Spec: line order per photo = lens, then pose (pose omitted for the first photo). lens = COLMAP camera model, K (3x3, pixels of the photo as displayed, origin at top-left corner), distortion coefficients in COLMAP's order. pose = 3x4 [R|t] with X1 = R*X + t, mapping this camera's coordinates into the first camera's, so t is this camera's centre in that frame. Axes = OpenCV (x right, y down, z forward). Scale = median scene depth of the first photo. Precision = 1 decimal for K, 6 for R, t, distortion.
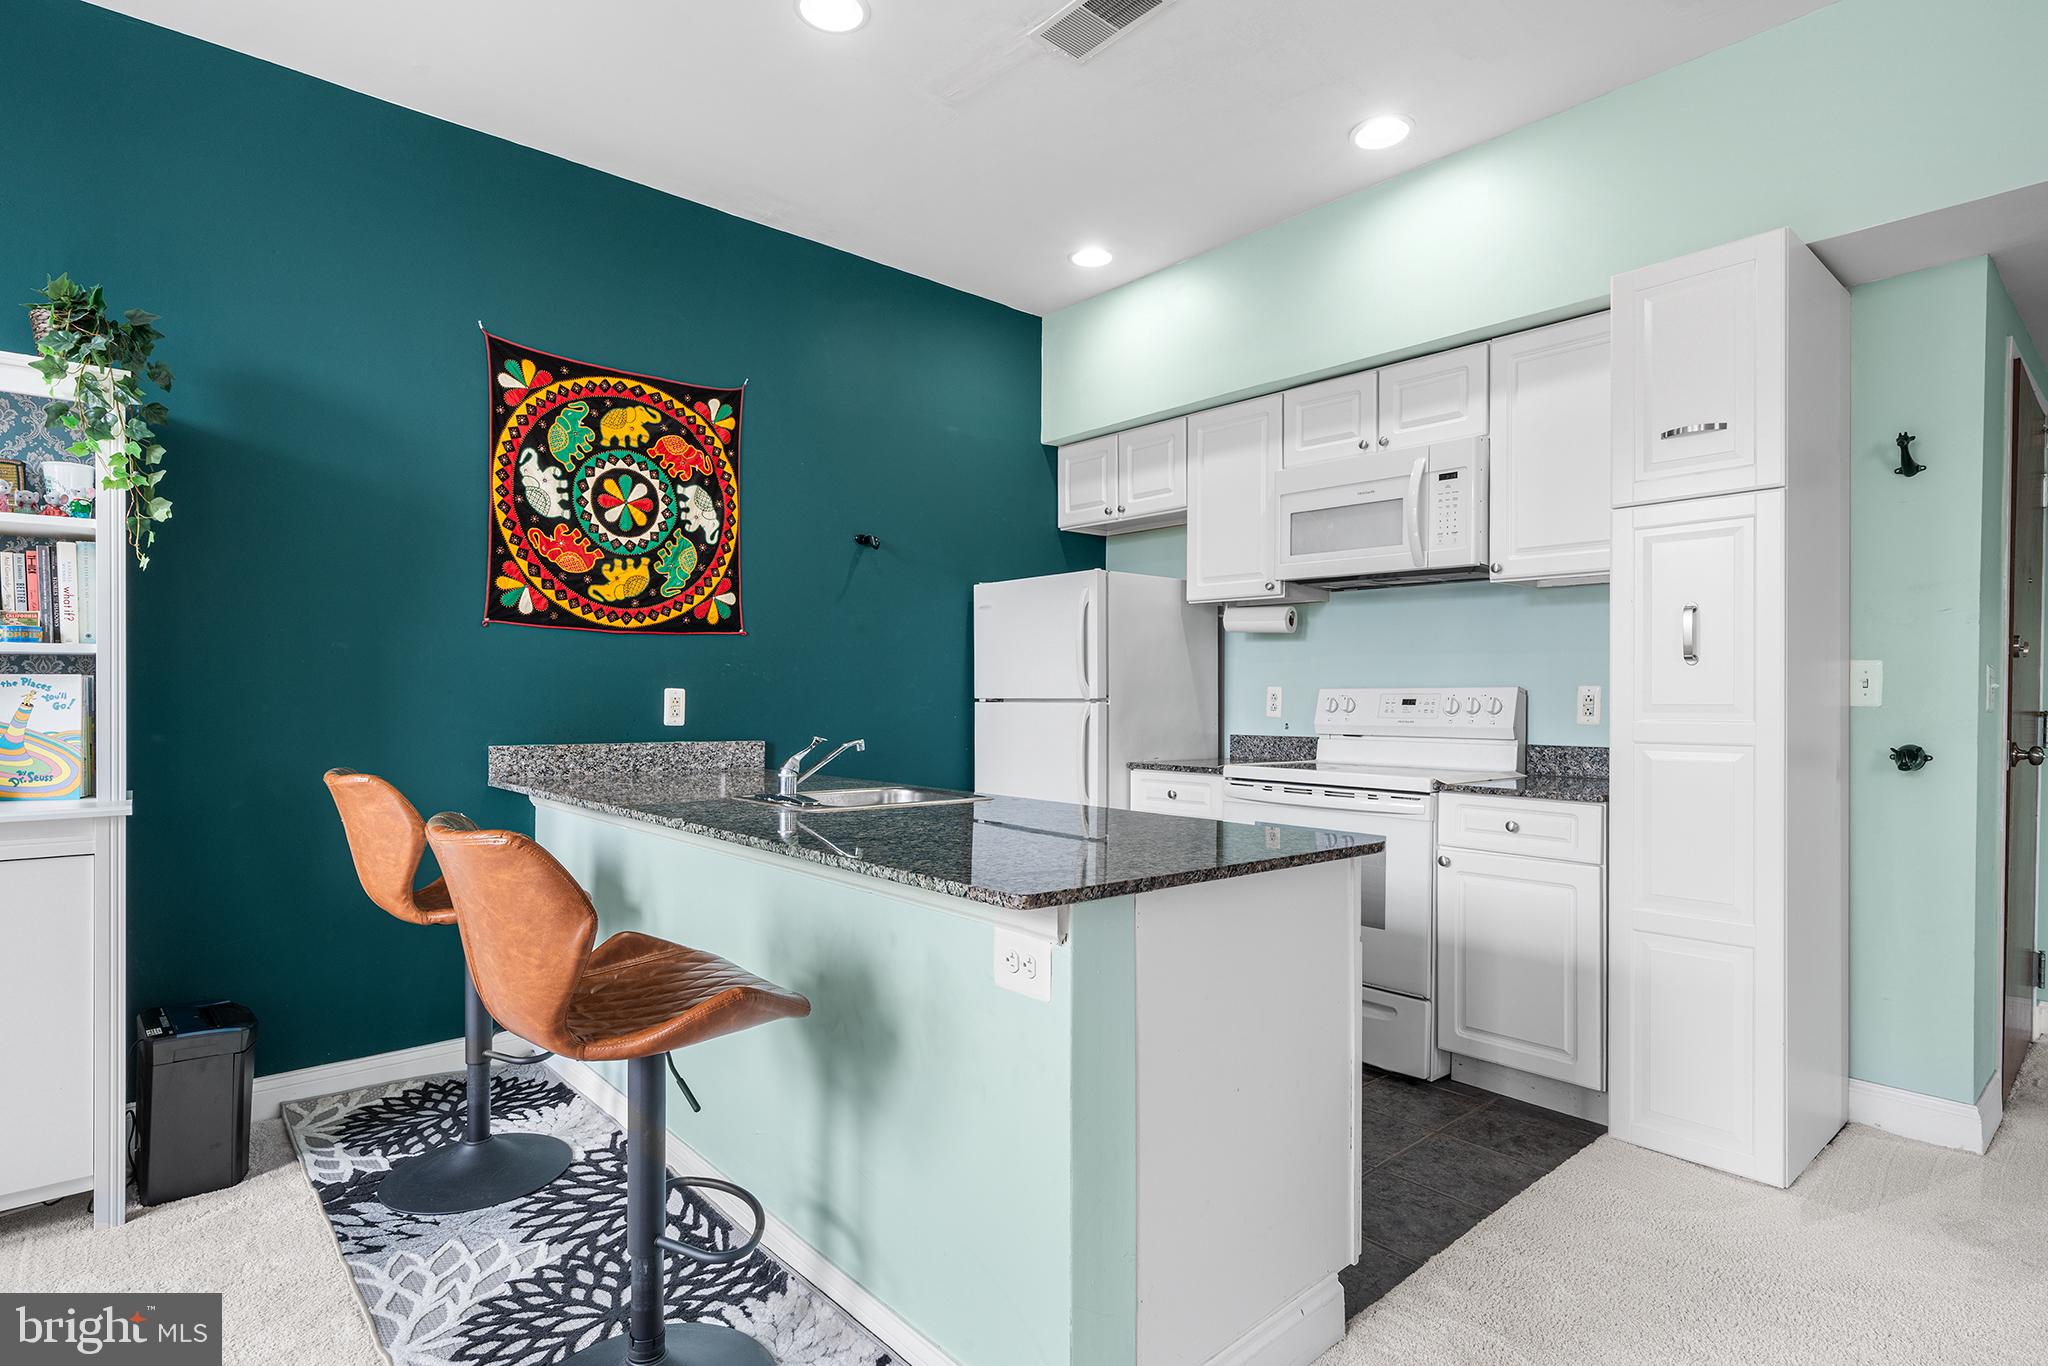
lens RADIAL K [[1036.9, 0, 1027.3], [0, 1036.9, 700.8], [0, 0, 1]] dist [0.001782, -0.000985]
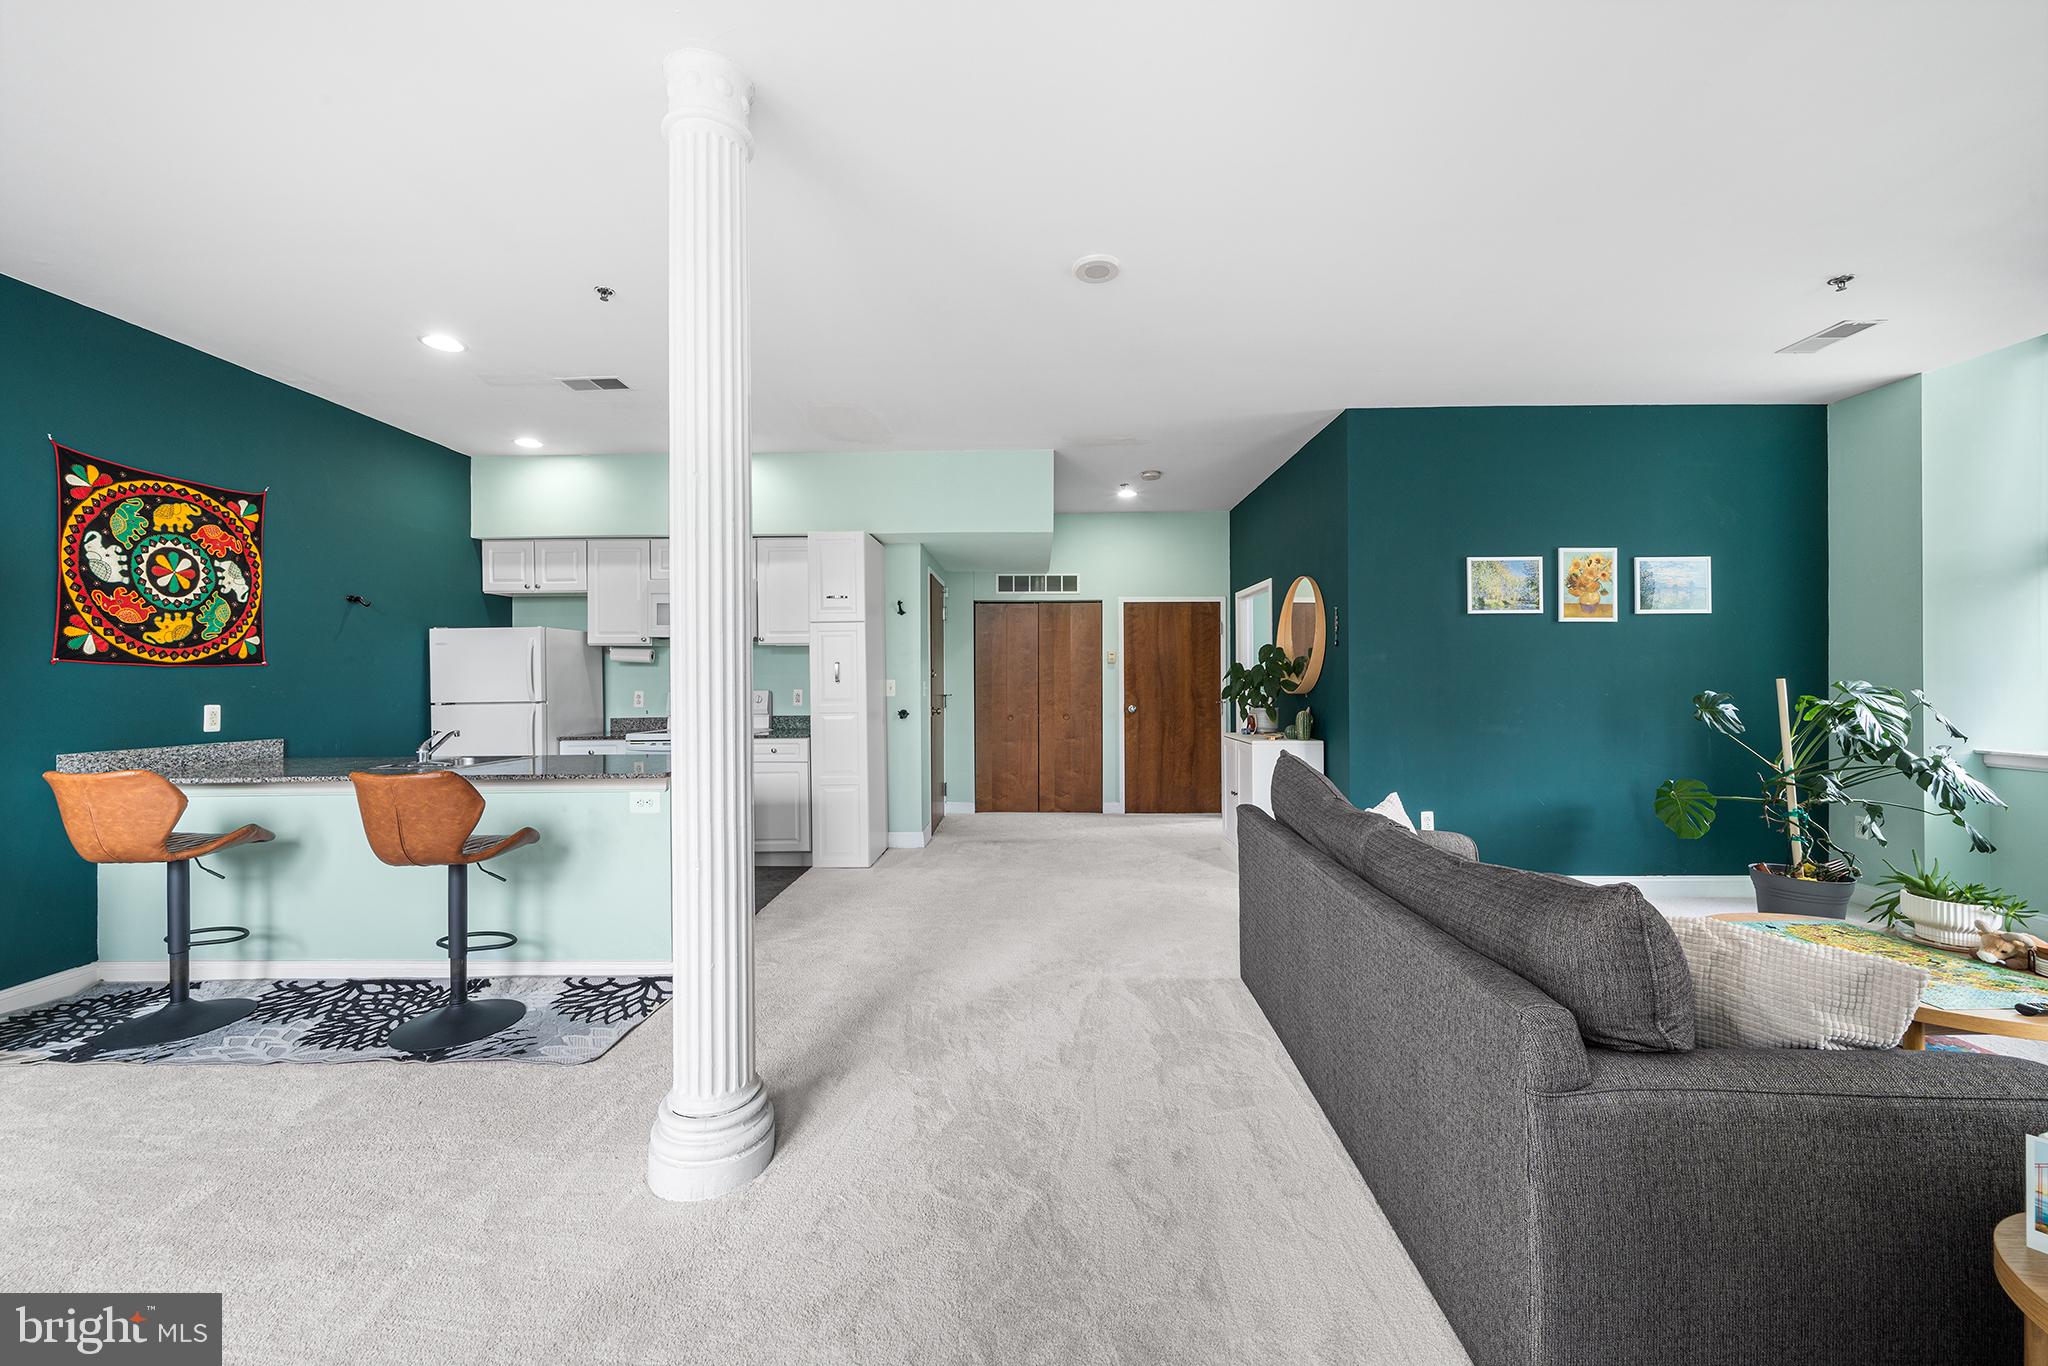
lens RADIAL K [[765.5, 0, 1021.7], [0, 765.5, 673.0], [0, 0, 1]] dist [-0.002377, 0.000225]
pose [[0.676336, -0.006839, 0.736561, -0.388321], [0.018128, 0.999809, -0.007363, -0.029925], [-0.736370, 0.018332, 0.676331, -0.540073]]
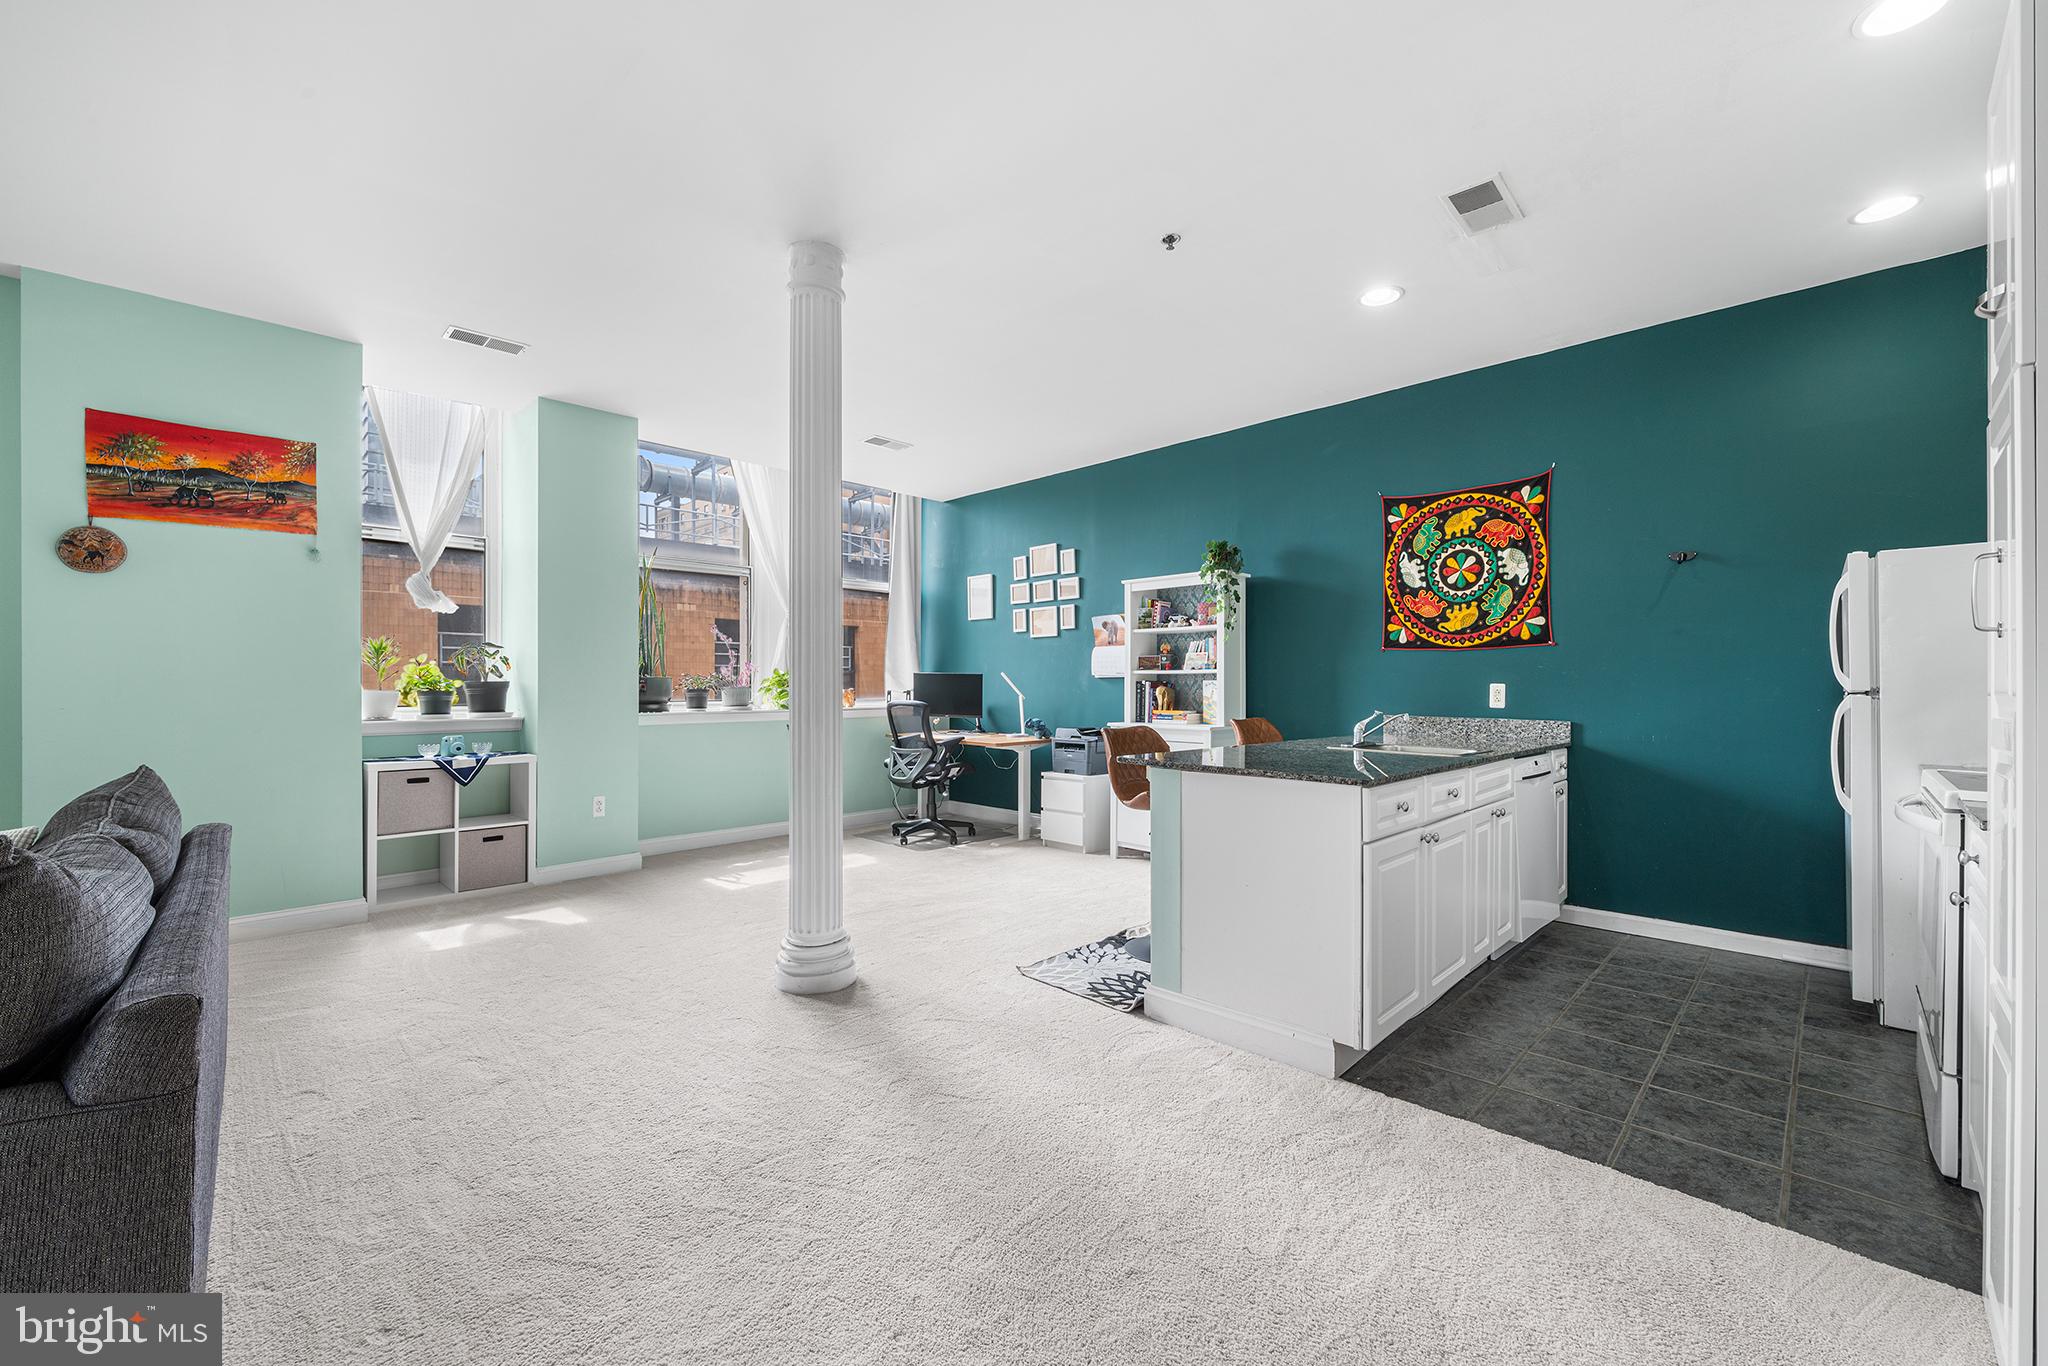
lens RADIAL K [[814.7, 0, 1024.6], [0, 814.7, 679.6], [0, 0, 1]] dist [-0.001903, -0.000135]
pose [[0.065532, -0.012430, -0.997773, 0.877218], [-0.008944, 0.999875, -0.013043, 0.004274], [0.997810, 0.009779, 0.065413, 0.242384]]
